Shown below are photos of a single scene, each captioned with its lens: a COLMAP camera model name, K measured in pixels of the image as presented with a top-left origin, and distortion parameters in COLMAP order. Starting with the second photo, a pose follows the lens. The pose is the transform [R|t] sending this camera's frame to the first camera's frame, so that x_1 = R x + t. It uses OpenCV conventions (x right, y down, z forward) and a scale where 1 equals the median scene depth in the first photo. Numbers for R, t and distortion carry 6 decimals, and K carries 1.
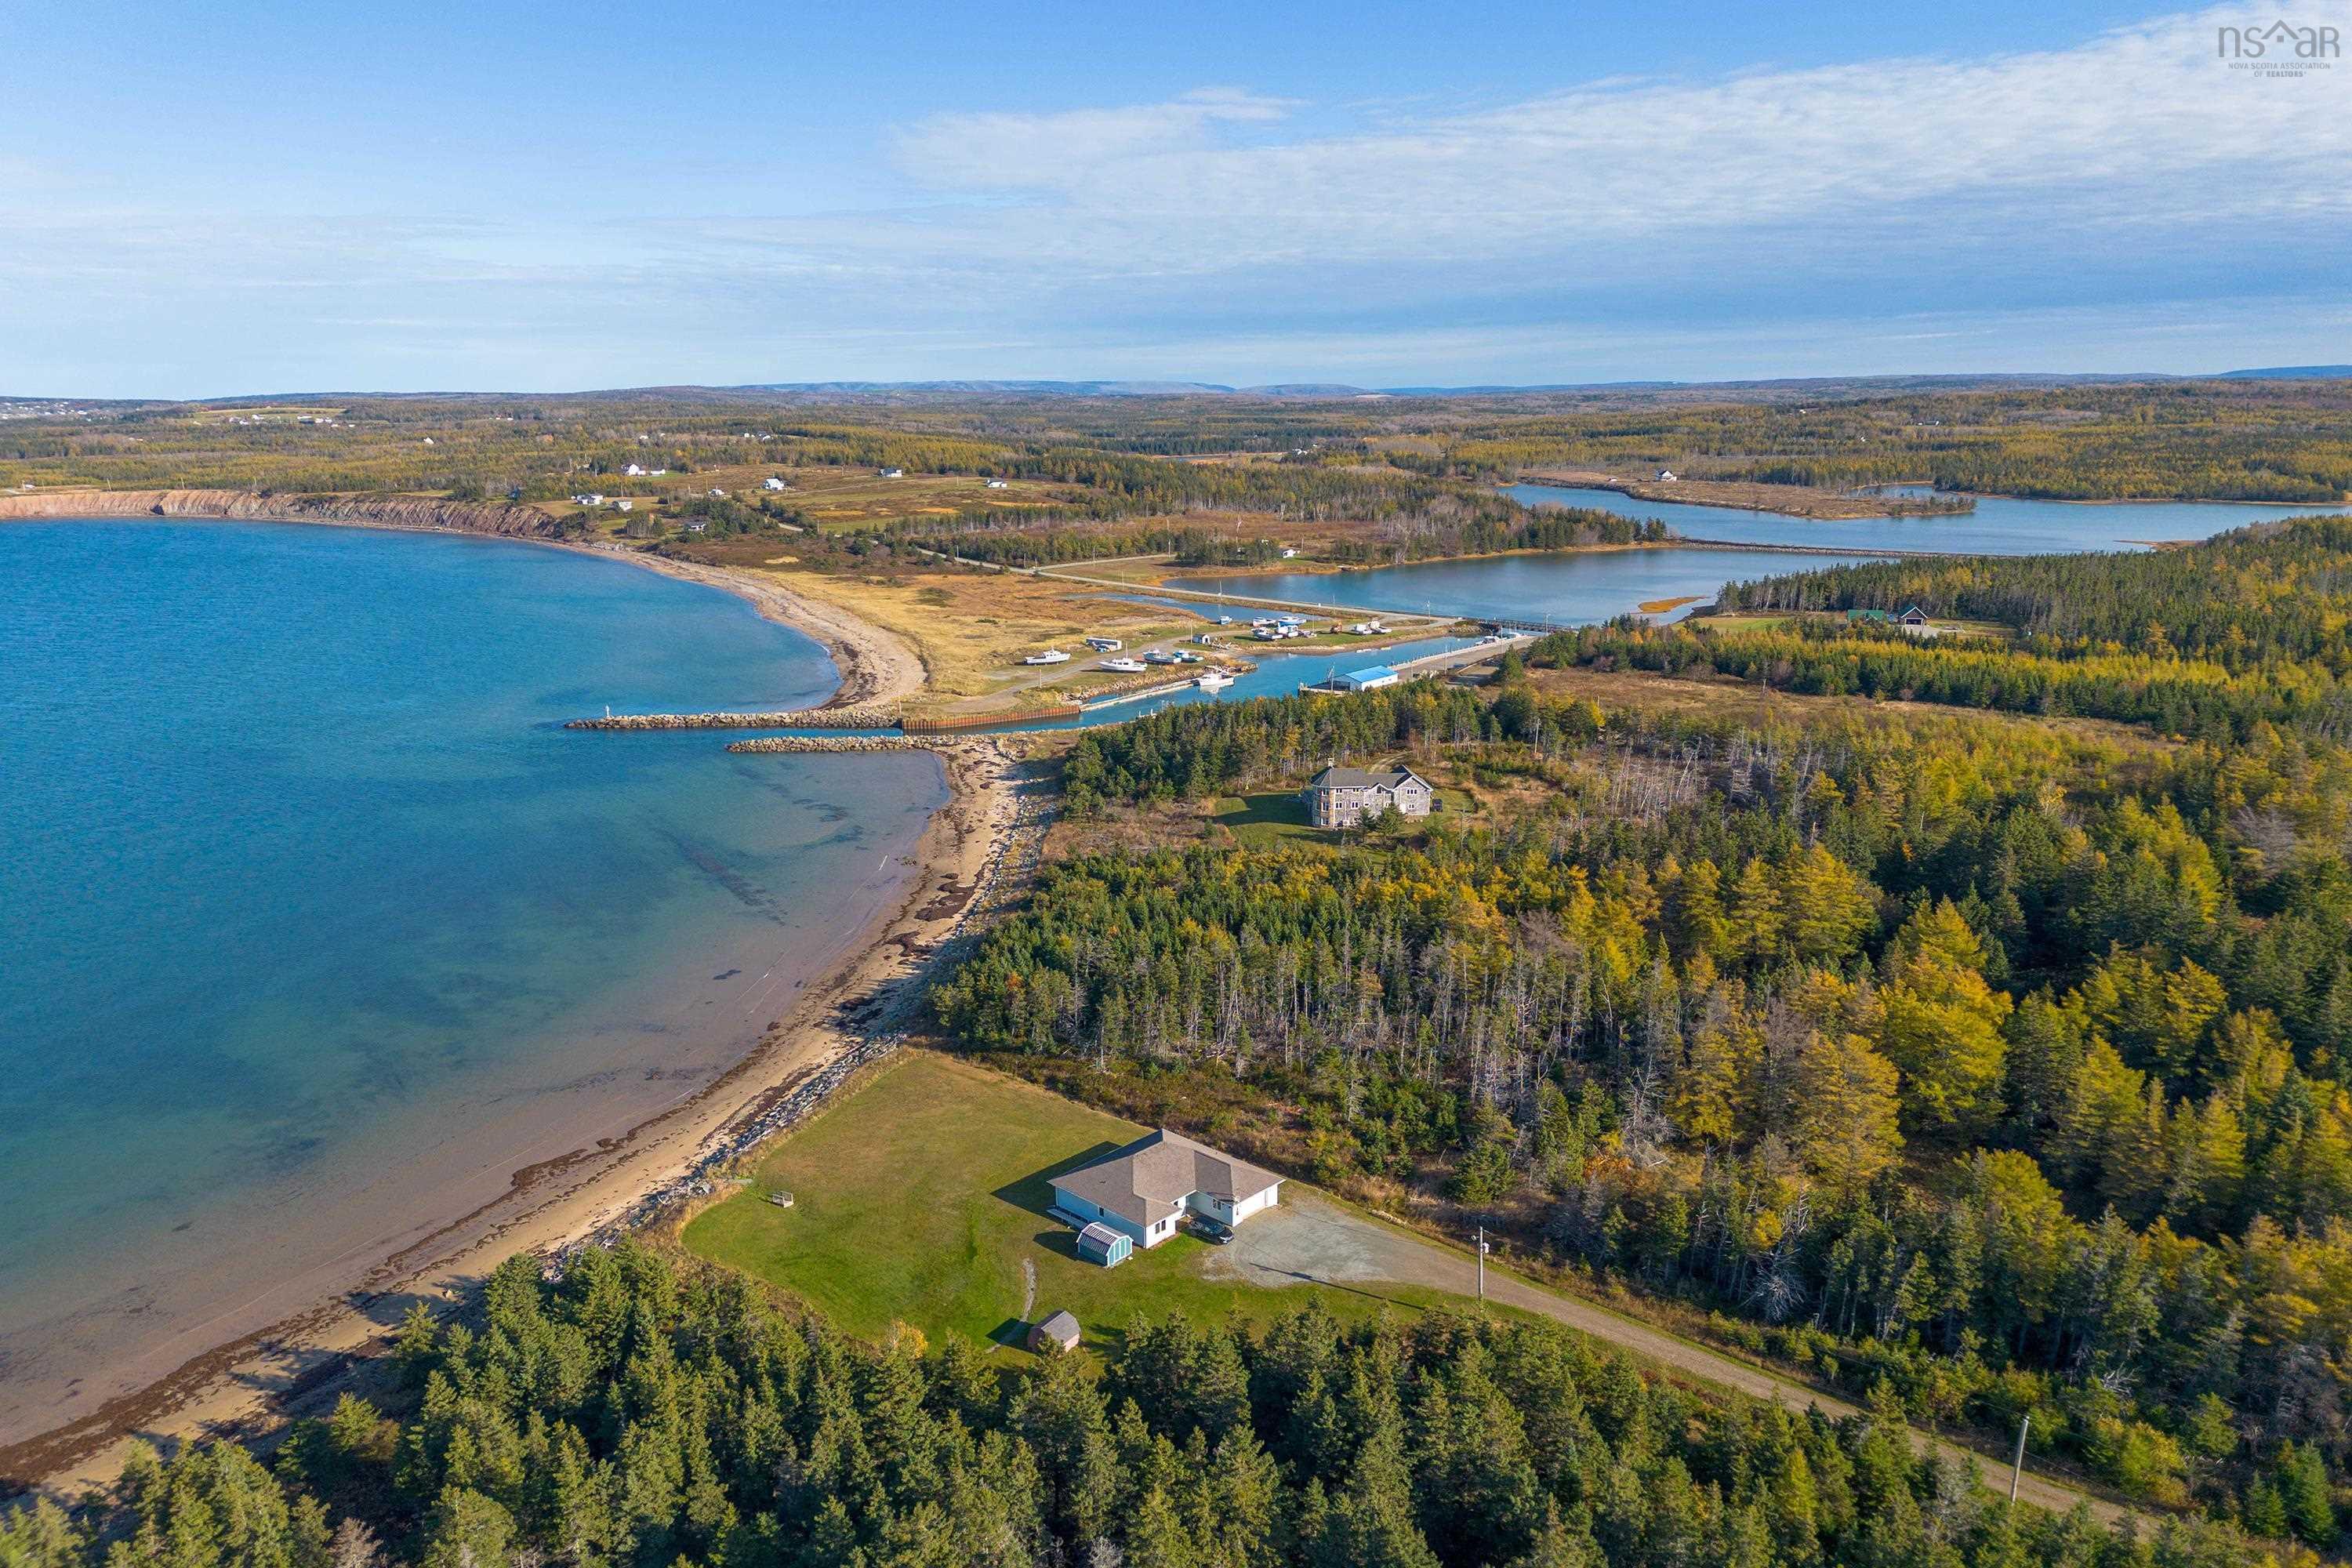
lens RADIAL K [[1654.1, 0, 1182.0], [0, 1654.1, 805.6], [0, 0, 1]] dist [0.080611, -0.052830]
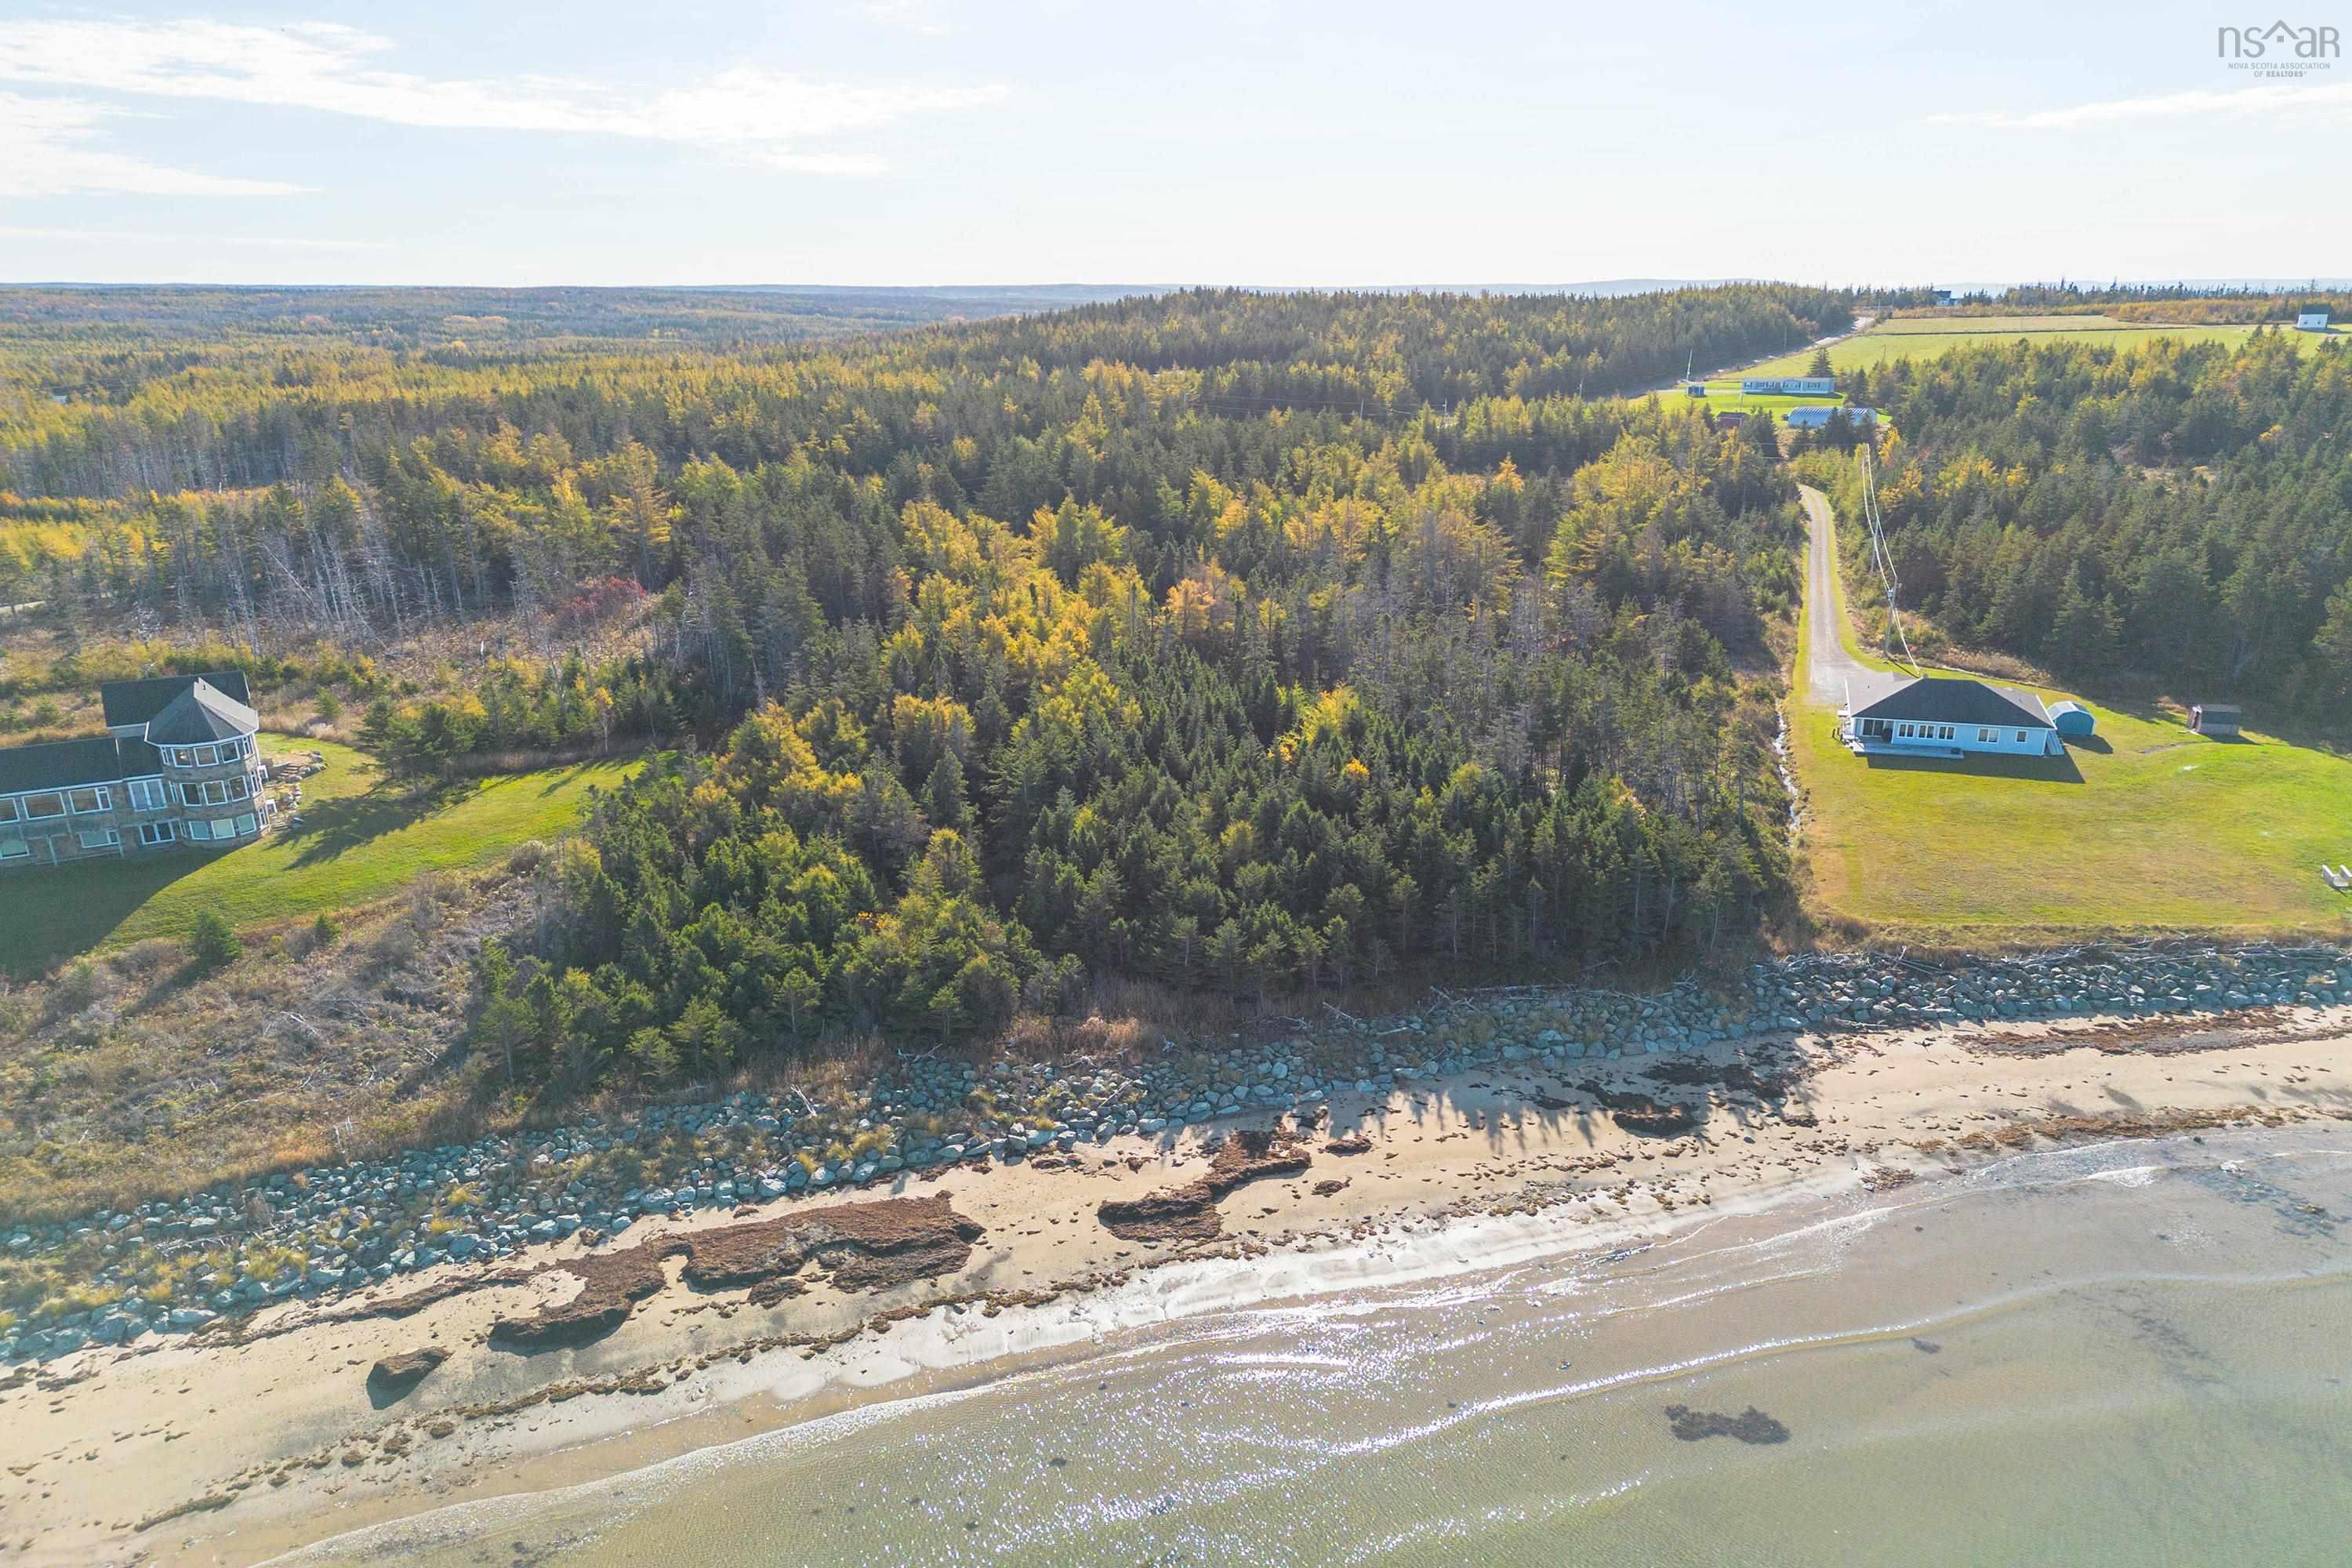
lens RADIAL K [[1654.1, 0, 1182.0], [0, 1654.1, 805.6], [0, 0, 1]] dist [0.080611, -0.052830]
pose [[-0.407349, -0.252380, 0.877708, -0.426724], [0.234194, 0.900055, 0.367497, -0.107186], [-0.882734, 0.355254, -0.307531, 1.059462]]
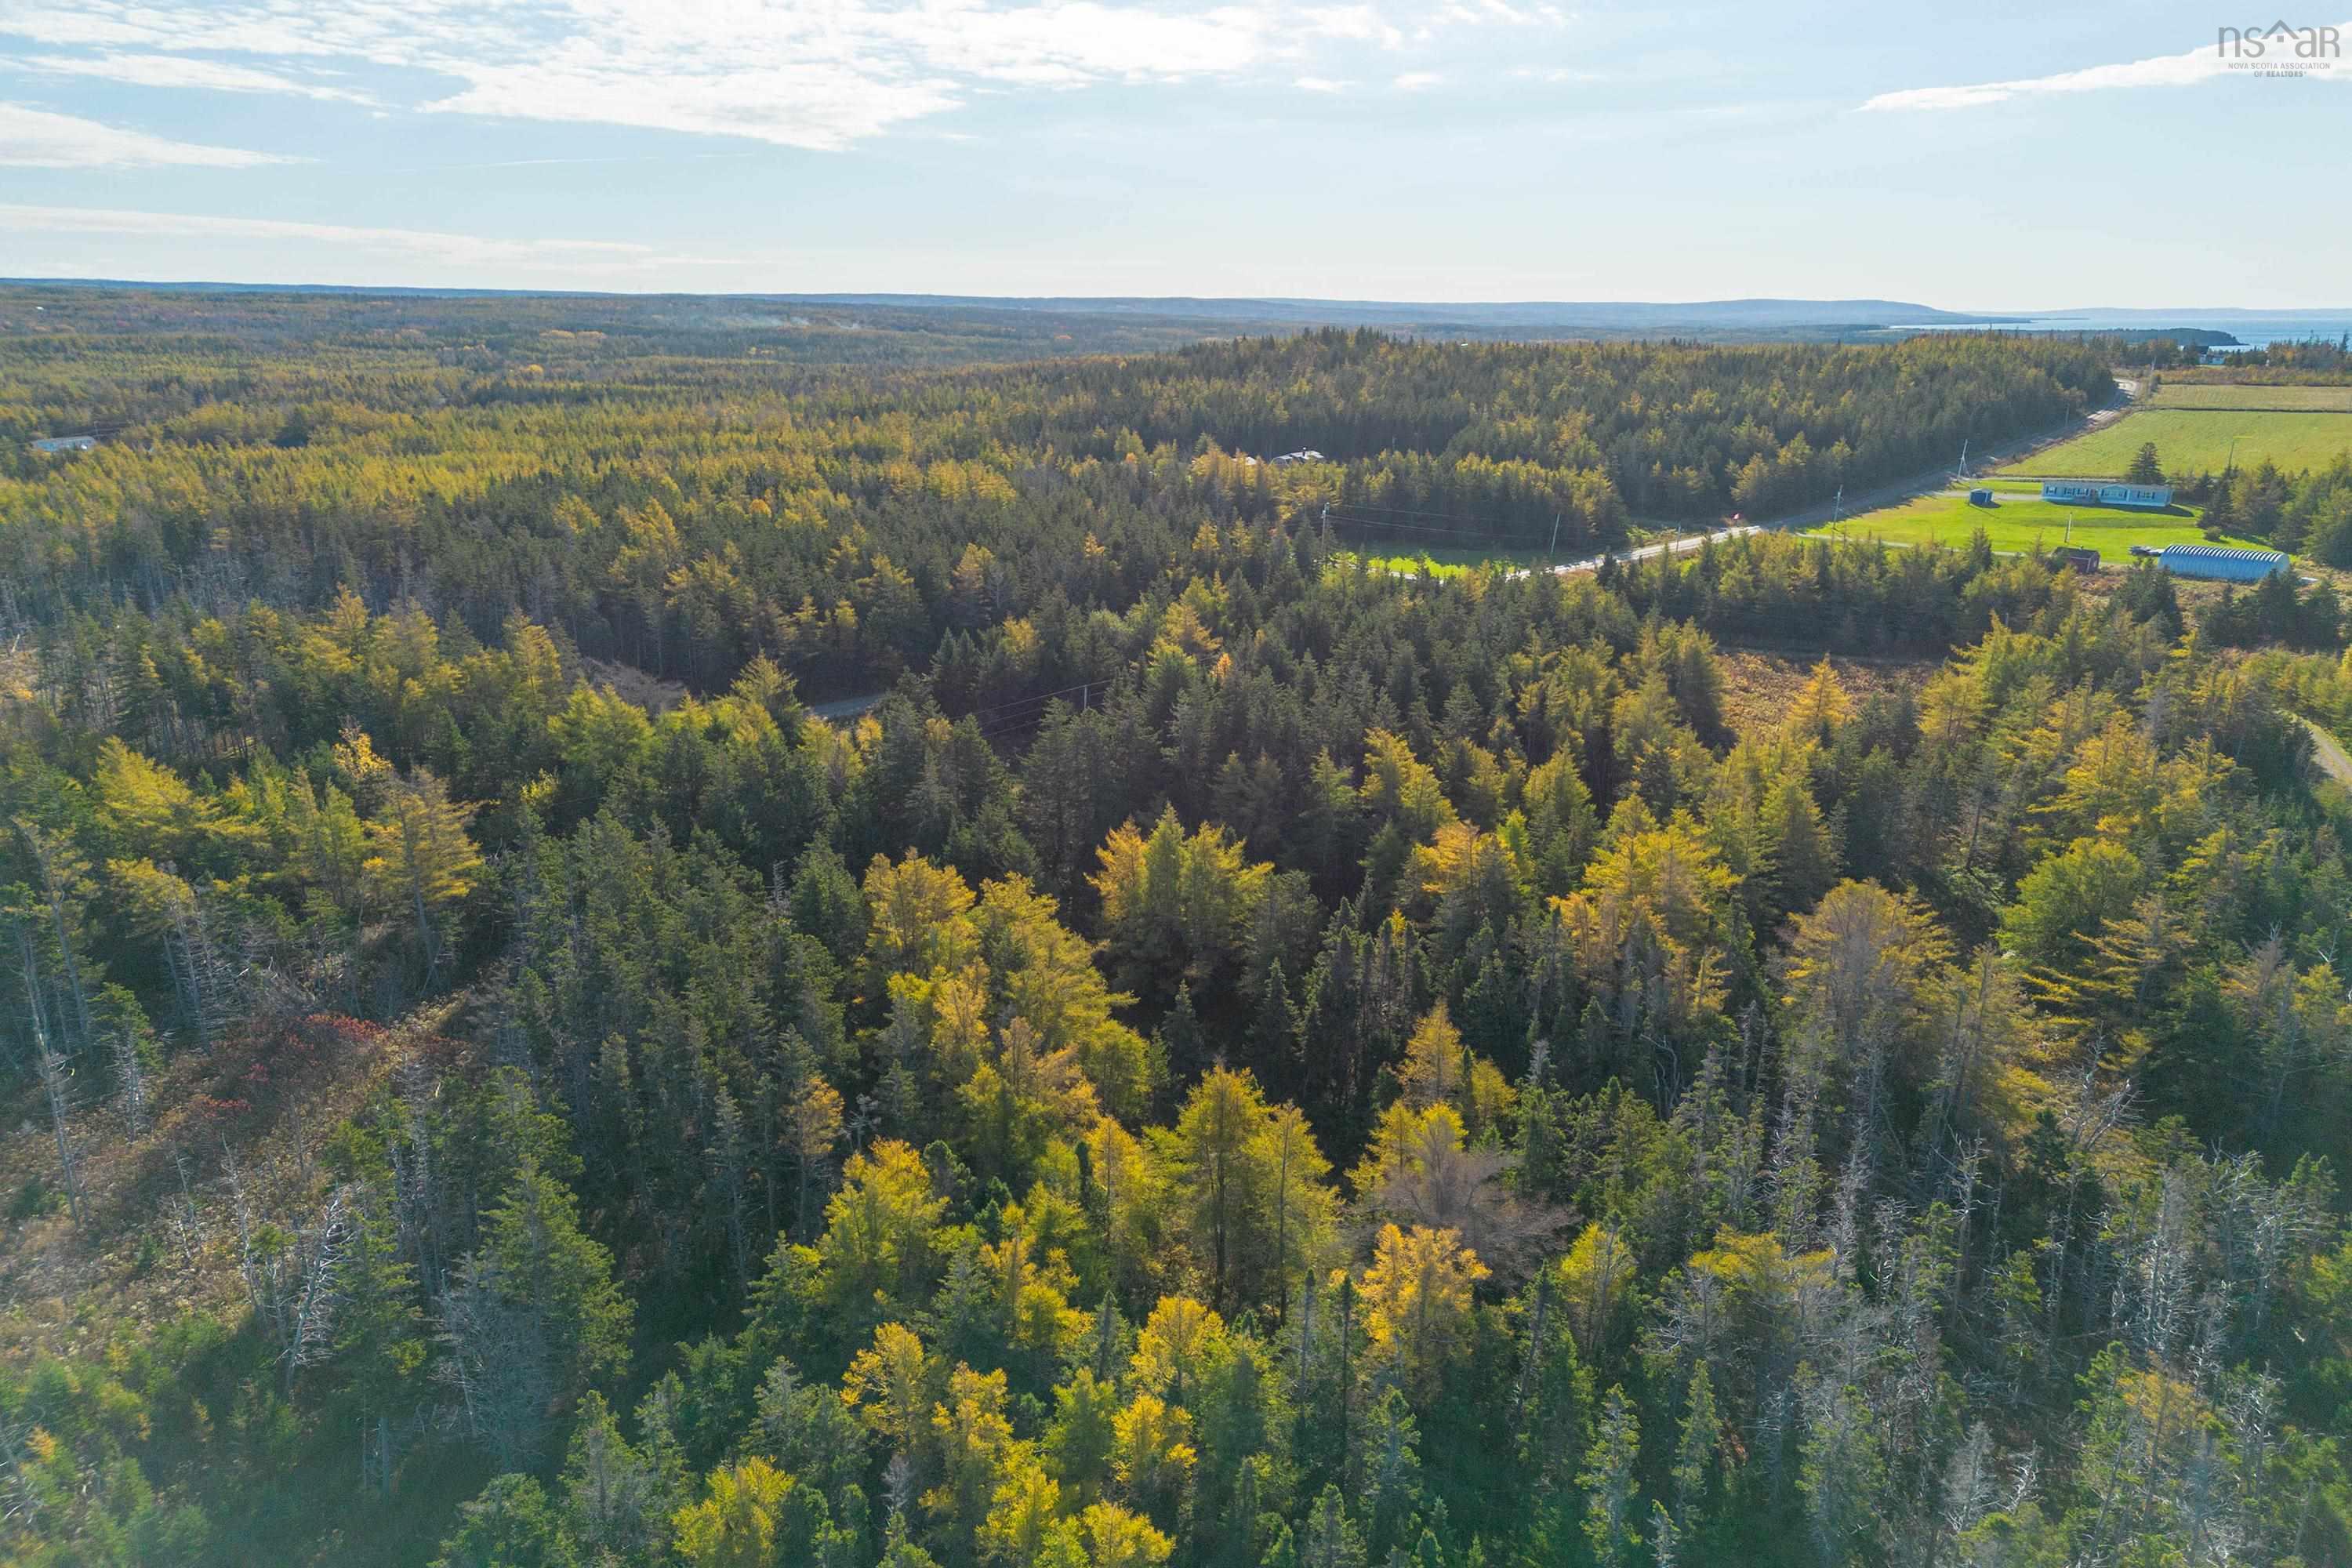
lens RADIAL K [[1654.1, 0, 1182.0], [0, 1654.1, 805.6], [0, 0, 1]] dist [0.080611, -0.052830]
pose [[-0.348798, -0.259056, 0.900683, -0.069380], [0.224448, 0.909982, 0.348650, -0.123670], [-0.909925, 0.323765, -0.259256, 0.918980]]
